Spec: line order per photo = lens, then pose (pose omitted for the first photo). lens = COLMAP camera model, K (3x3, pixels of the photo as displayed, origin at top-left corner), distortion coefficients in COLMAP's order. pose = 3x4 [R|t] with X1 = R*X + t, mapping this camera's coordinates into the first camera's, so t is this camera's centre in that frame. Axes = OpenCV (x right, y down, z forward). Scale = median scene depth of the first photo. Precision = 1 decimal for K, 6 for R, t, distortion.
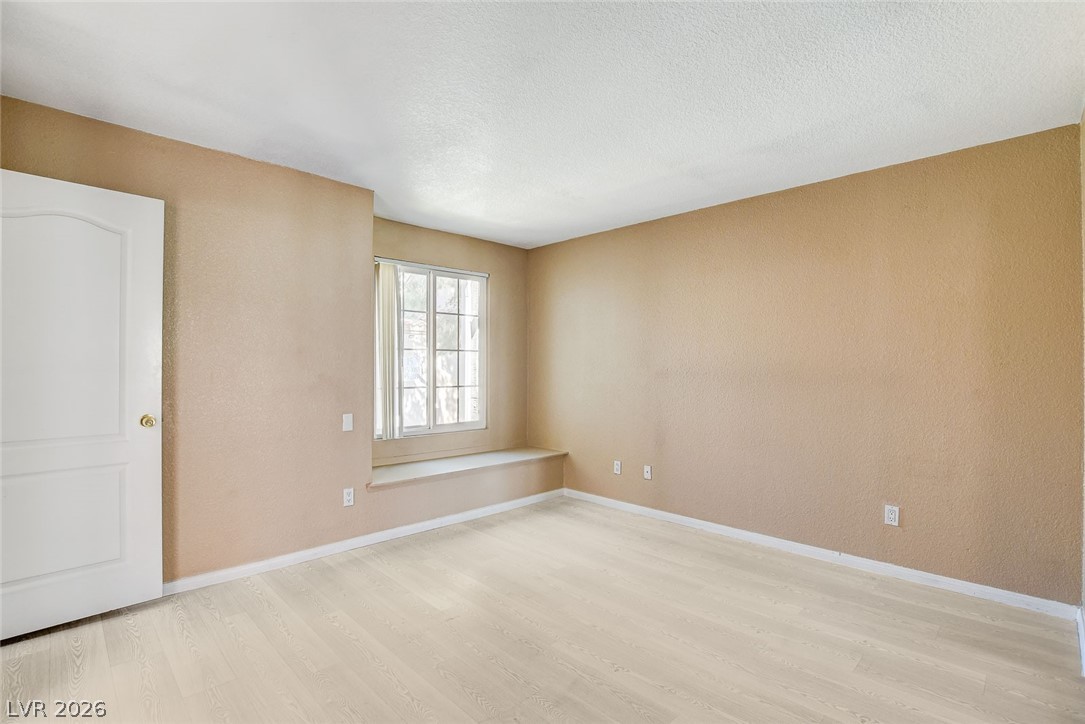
lens RADIAL K [[505.1, 0, 542.5], [0, 505.1, 362.0], [0, 0, 1]] dist [-0.026826, -0.000001]
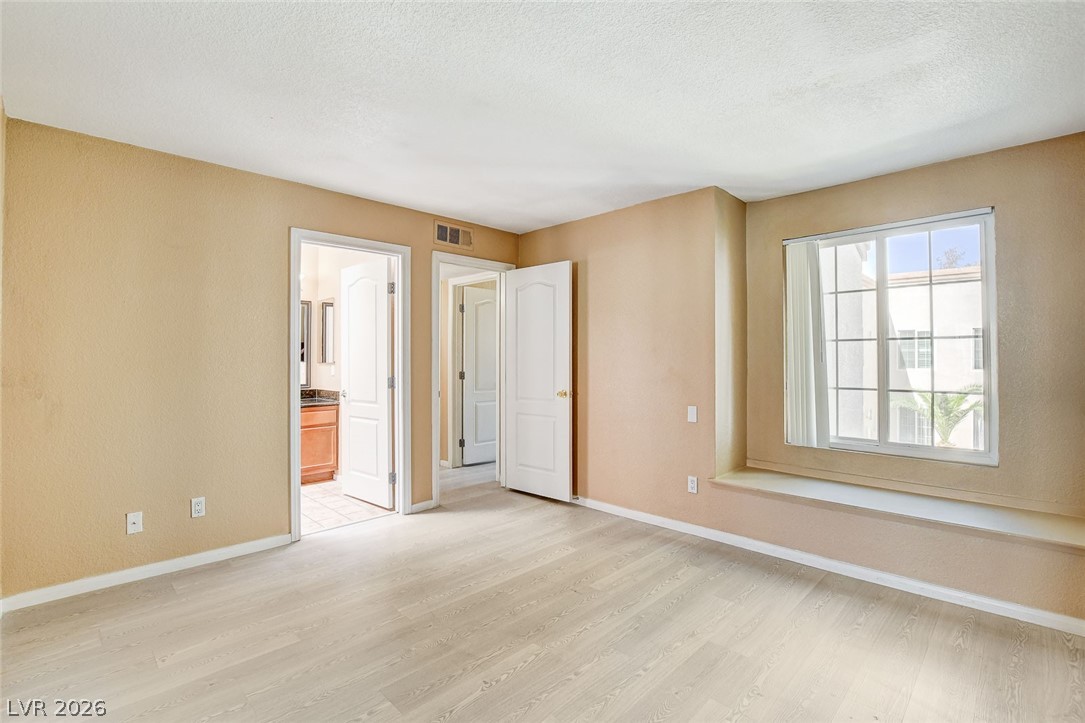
lens RADIAL K [[493.9, 0, 542.5], [0, 493.9, 361.5], [0, 0, 1]] dist [-0.025436, 0.000418]
pose [[0.007332, -0.004287, -0.999964, 0.656546], [0.007618, 0.999962, -0.004231, 0.009548], [0.999944, -0.007586, 0.007364, 0.675623]]
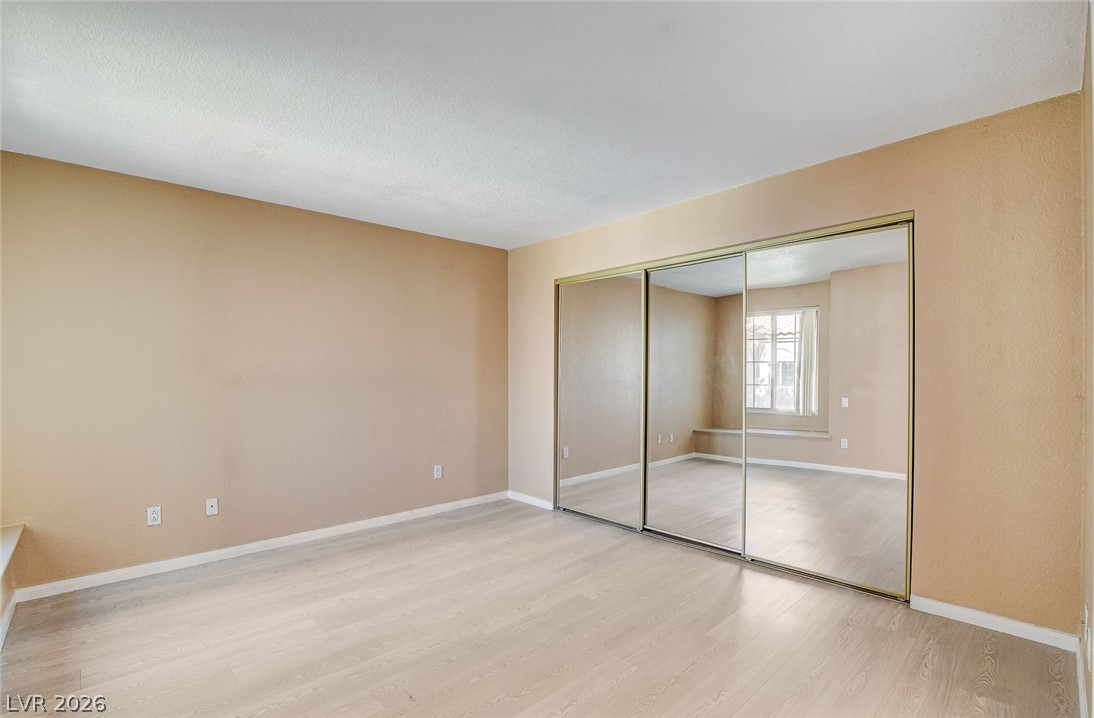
lens RADIAL K [[503.3, 0, 547.4], [0, 503.3, 372.2], [0, 0, 1]] dist [-0.025398, 0.000033]
pose [[0.026487, -0.007207, 0.999623, -0.695137], [-0.004223, 0.999964, 0.007321, -0.001290], [-0.999640, -0.004416, 0.026455, 0.561771]]
